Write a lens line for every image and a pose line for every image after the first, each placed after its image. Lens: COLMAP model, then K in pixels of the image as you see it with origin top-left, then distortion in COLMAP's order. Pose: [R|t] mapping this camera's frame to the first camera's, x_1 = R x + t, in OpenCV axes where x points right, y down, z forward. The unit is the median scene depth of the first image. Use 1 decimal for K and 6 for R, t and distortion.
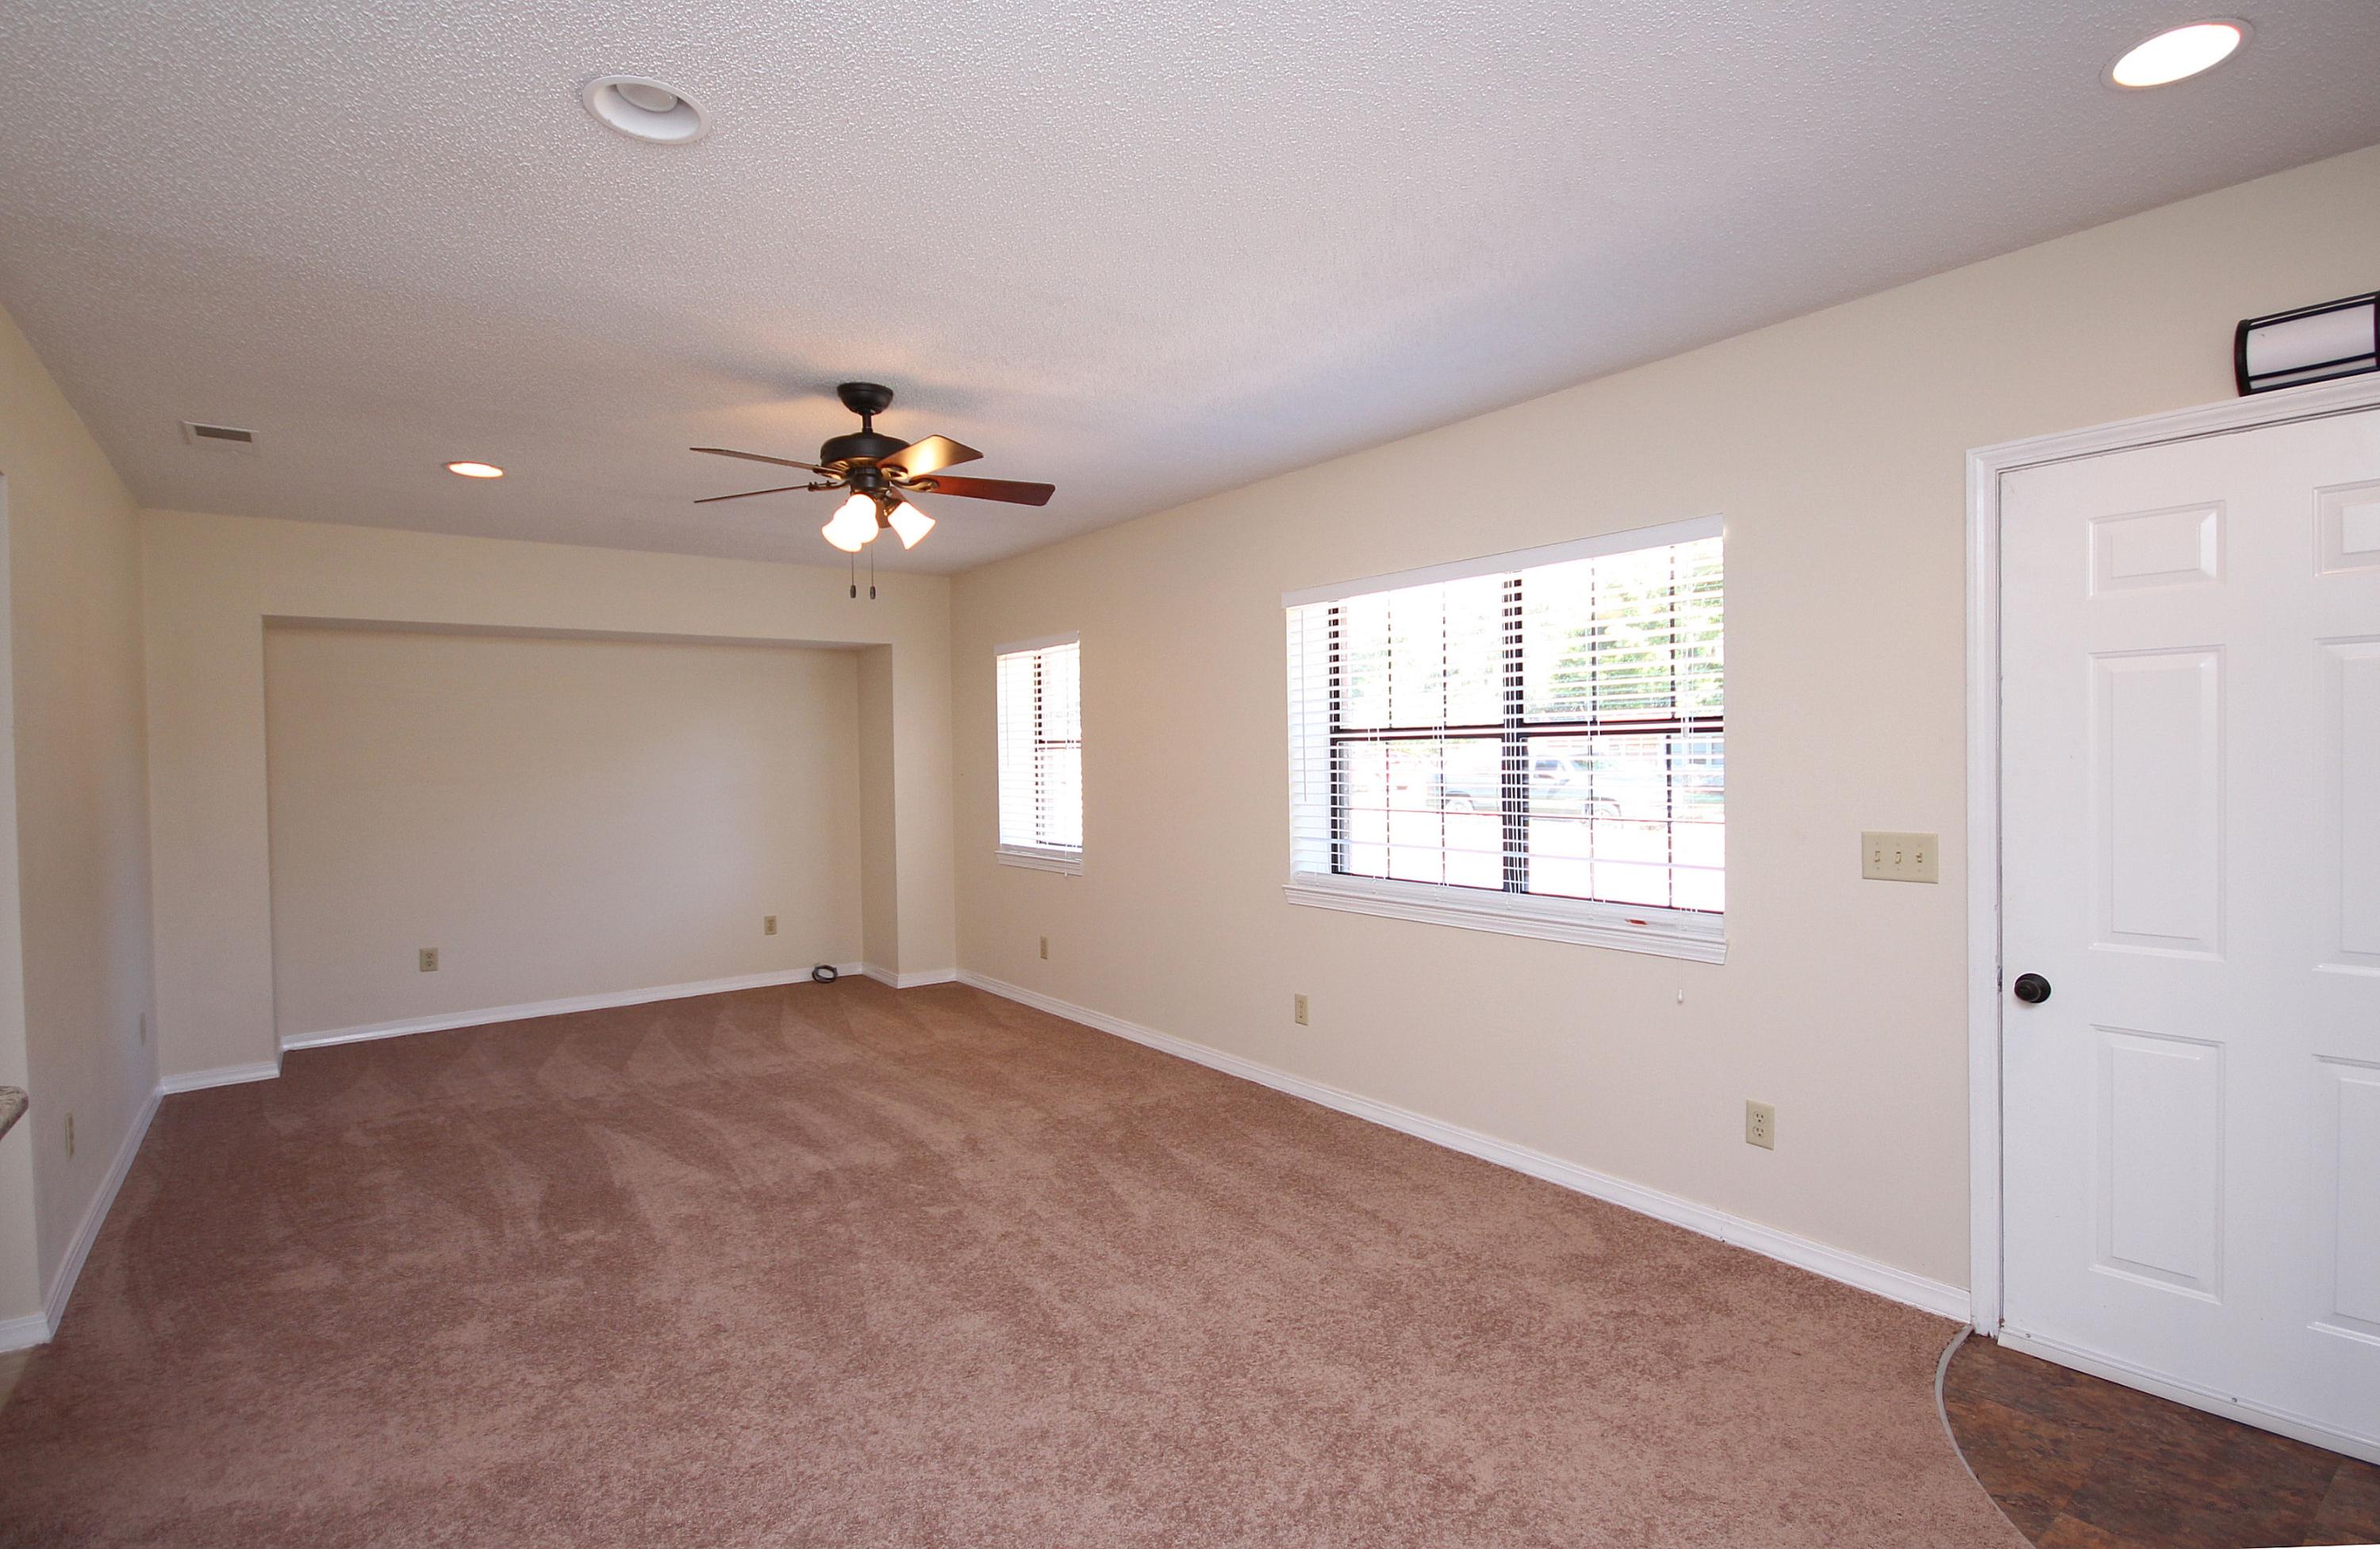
lens RADIAL K [[1163.9, 0, 1188.7], [0, 1163.9, 725.3], [0, 0, 1]] dist [0.054668, 0.000465]
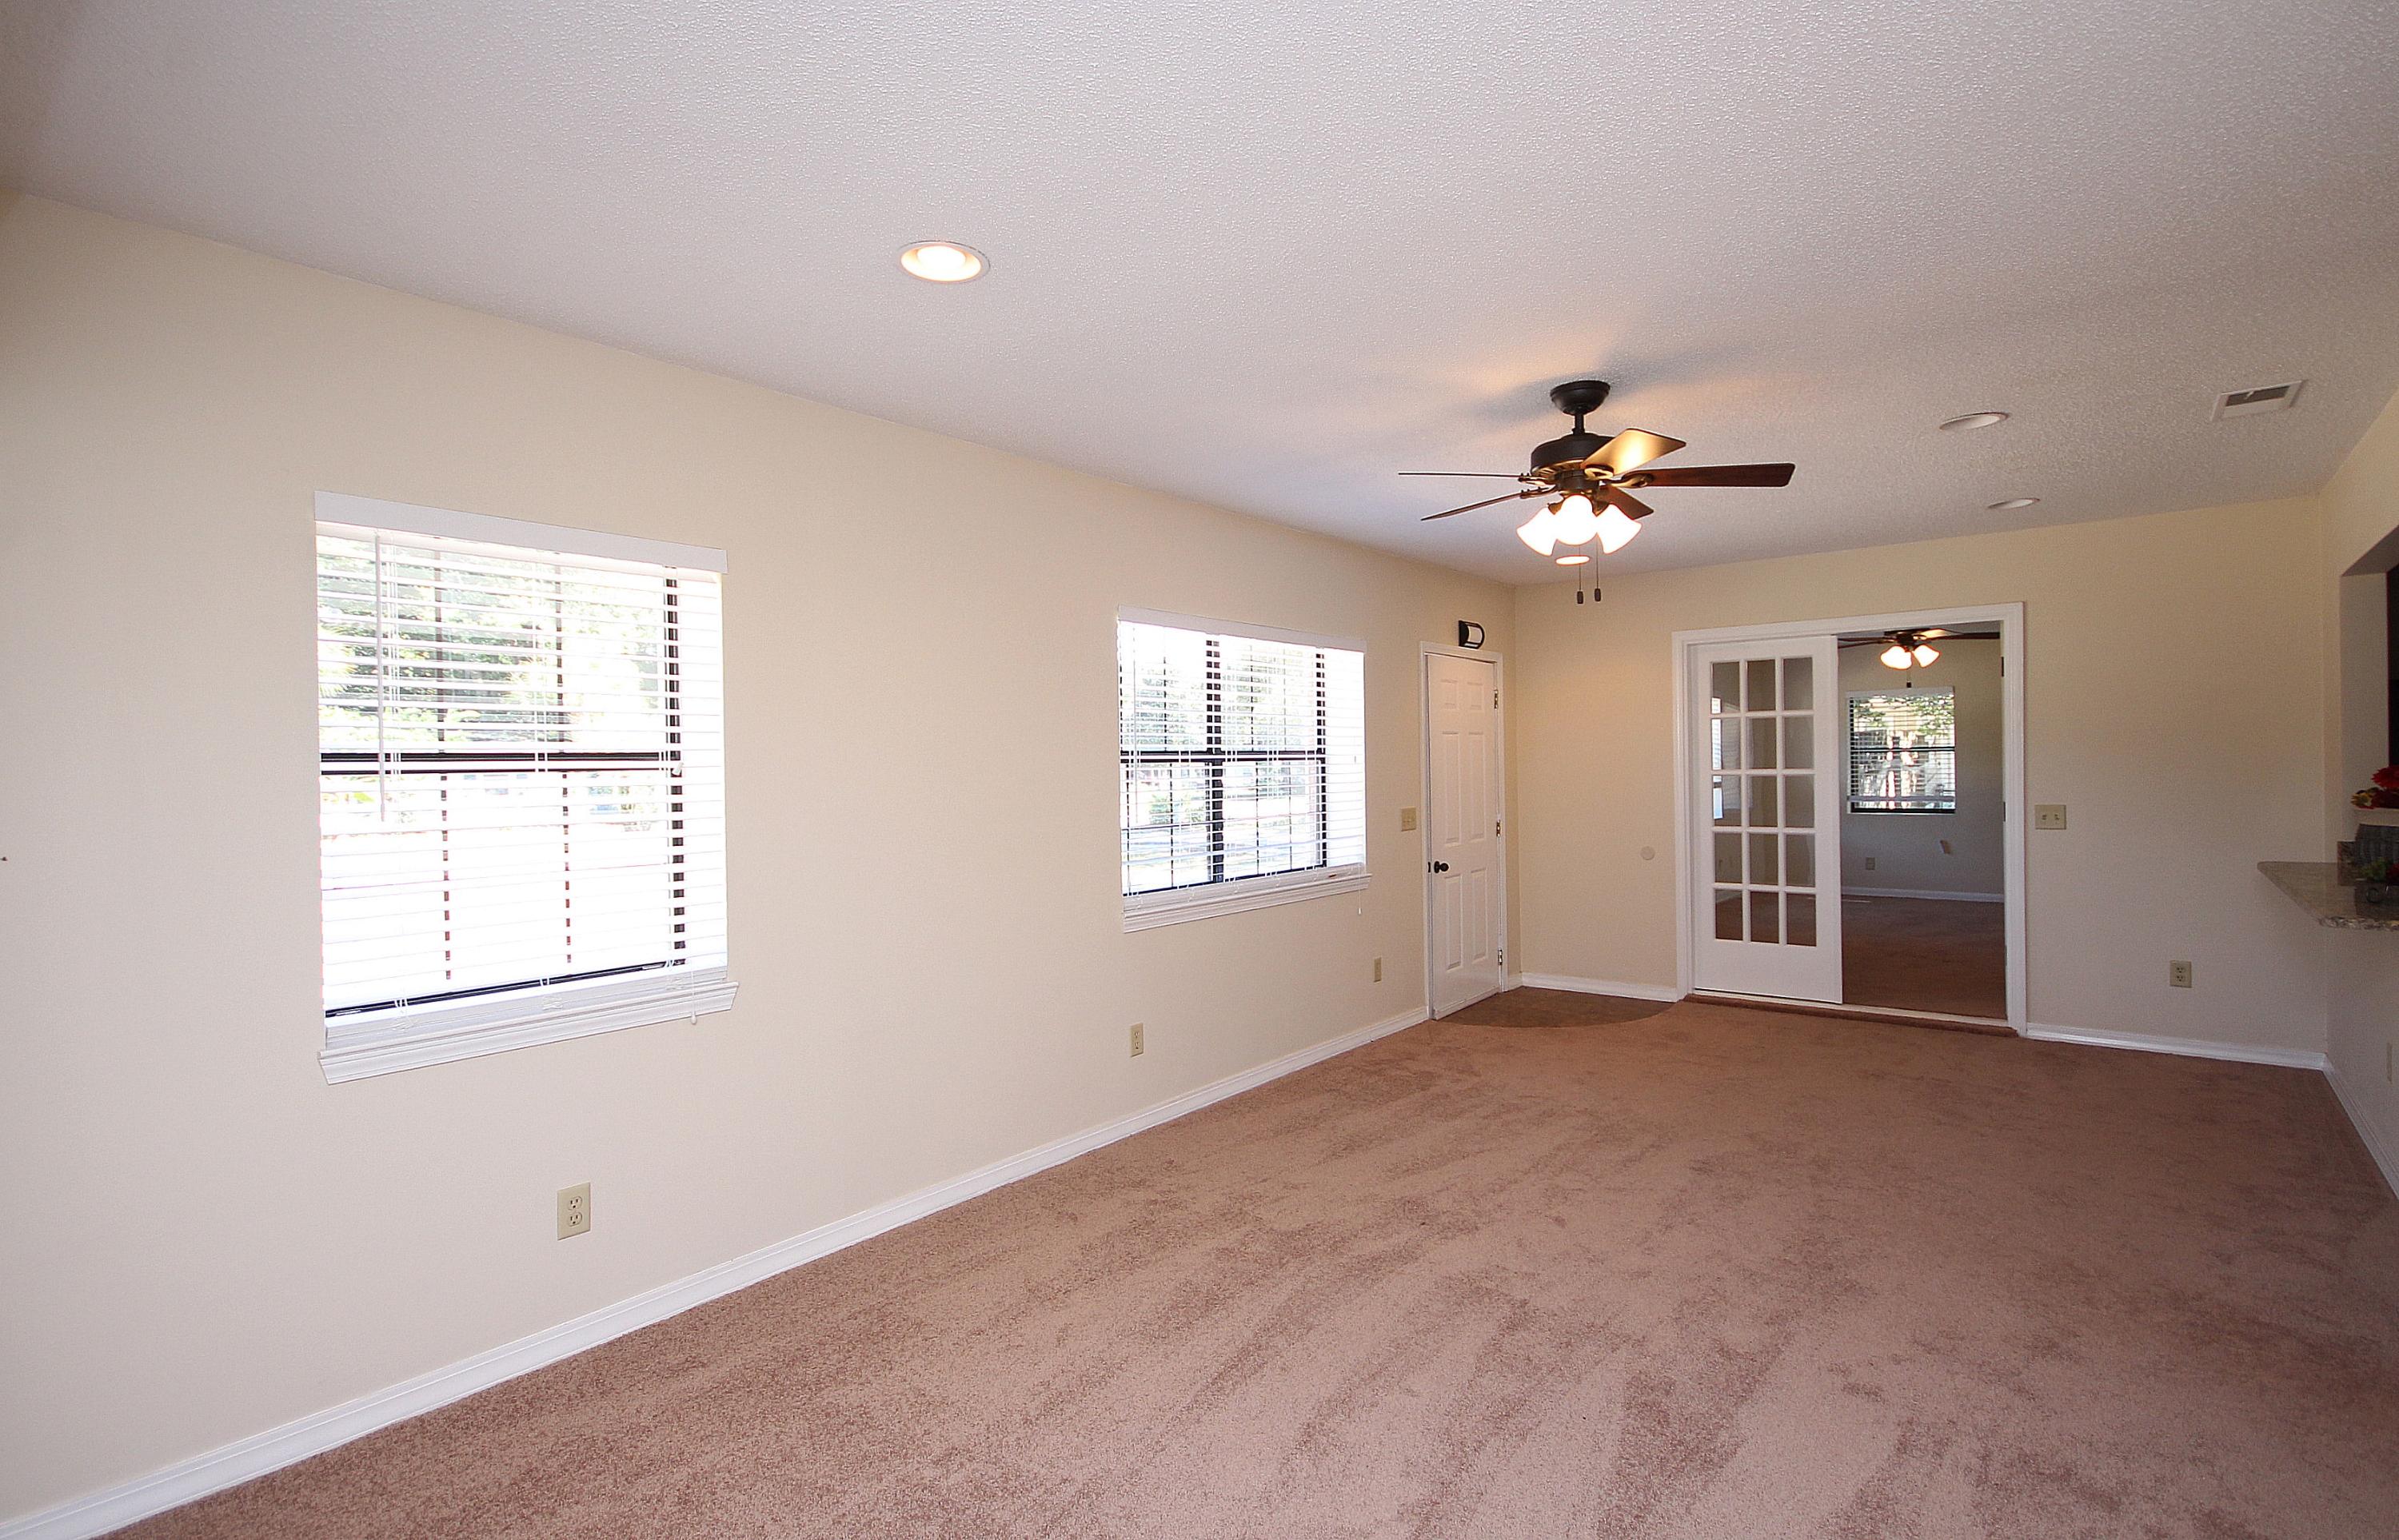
lens RADIAL K [[1235.8, 0, 1203.3], [0, 1235.8, 758.7], [0, 0, 1]] dist [0.033118, 0.000029]
pose [[-0.280819, 0.031272, 0.959251, -0.398230], [0.004818, 0.999502, -0.031174, 0.018884], [-0.959749, -0.004132, -0.280829, 0.541183]]
